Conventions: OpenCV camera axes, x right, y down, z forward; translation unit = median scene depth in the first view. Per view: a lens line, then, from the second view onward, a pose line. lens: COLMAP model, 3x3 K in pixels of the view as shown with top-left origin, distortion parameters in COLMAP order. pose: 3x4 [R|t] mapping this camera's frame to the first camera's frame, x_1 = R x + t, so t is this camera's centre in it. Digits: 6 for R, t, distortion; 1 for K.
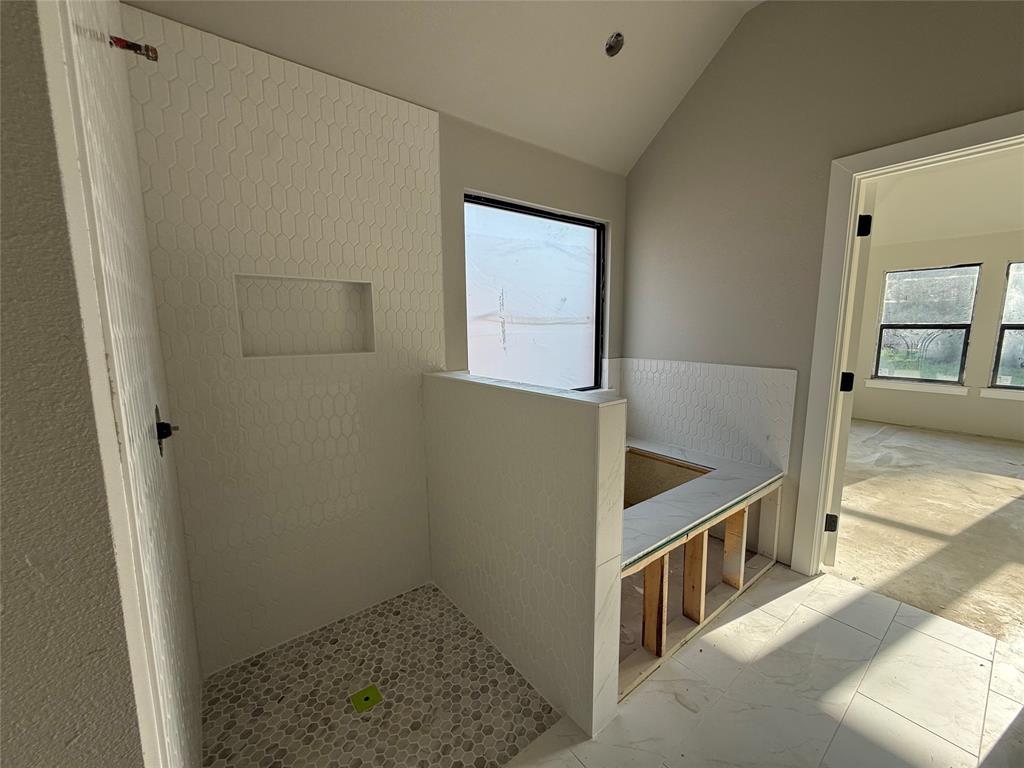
lens RADIAL K [[399.9, 0, 509.4], [0, 399.9, 381.5], [0, 0, 1]] dist [-0.002720, 0.000446]
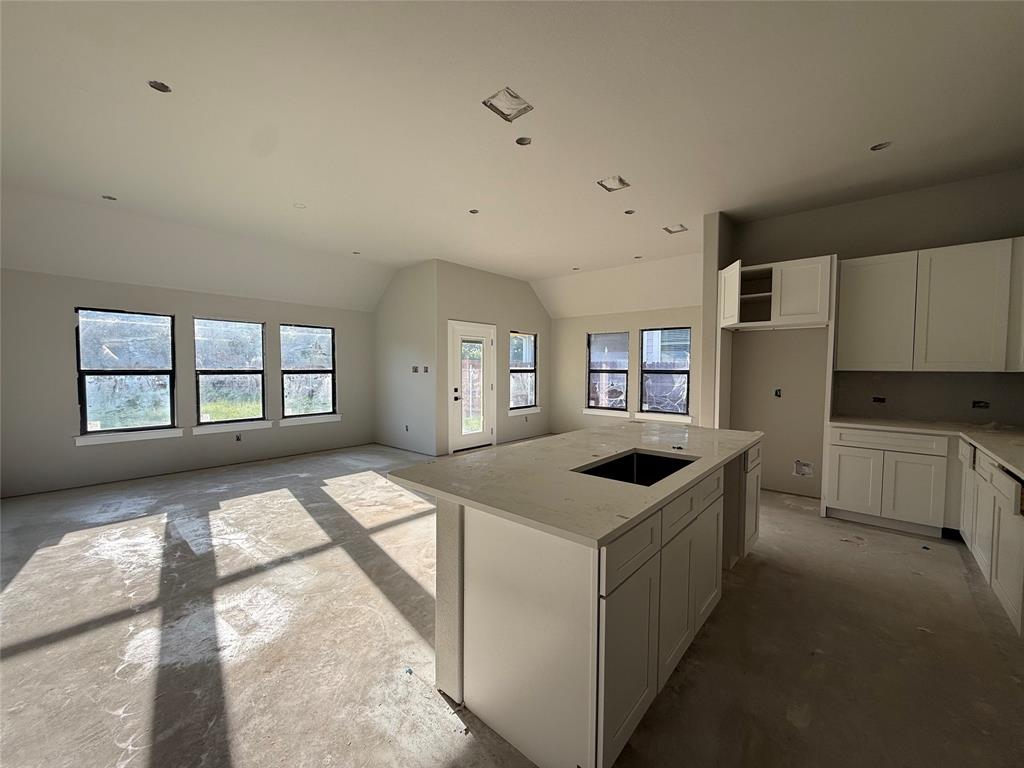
lens RADIAL K [[399.9, 0, 506.8], [0, 399.9, 388.6], [0, 0, 1]] dist [-0.002720, 0.000446]
pose [[-0.176307, -0.038986, 0.983563, -0.265385], [0.133811, 0.988990, 0.063188, -0.203739], [-0.975198, 0.142752, -0.169149, 1.512894]]
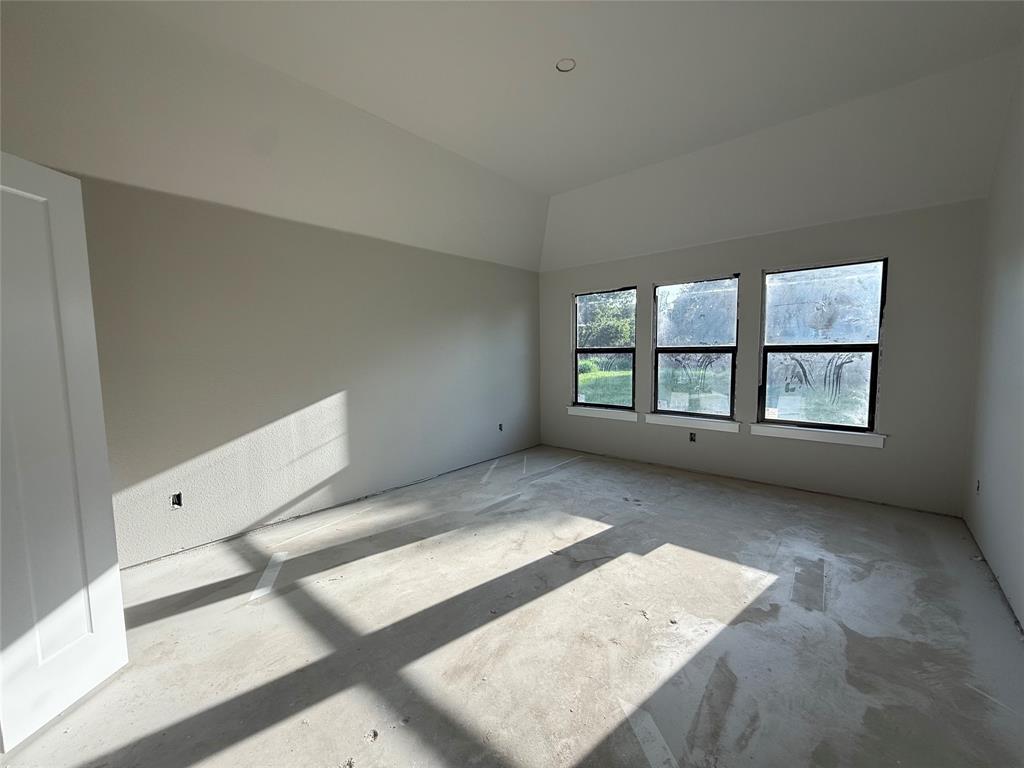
lens RADIAL K [[399.9, 0, 514.7], [0, 399.9, 382.6], [0, 0, 1]] dist [-0.002720, 0.000446]
pose [[0.979996, -0.020813, 0.197923, 3.234315], [0.032832, 0.997797, -0.057643, -0.063841], [-0.196288, 0.062988, 0.978521, 0.528884]]
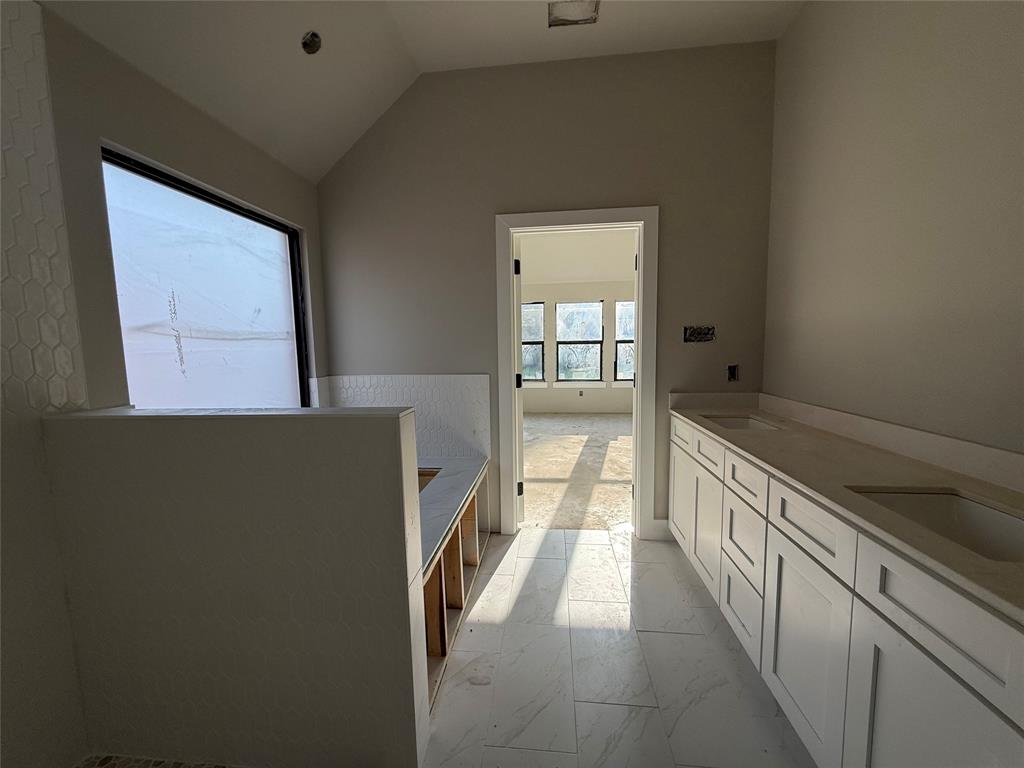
lens RADIAL K [[399.9, 0, 512.0], [0, 399.9, 381.2], [0, 0, 1]] dist [-0.002720, 0.000446]
pose [[0.705006, -0.074983, 0.705226, -0.104226], [0.109693, 0.993958, -0.003977, 0.004337], [-0.700667, 0.080162, 0.708971, 0.053303]]
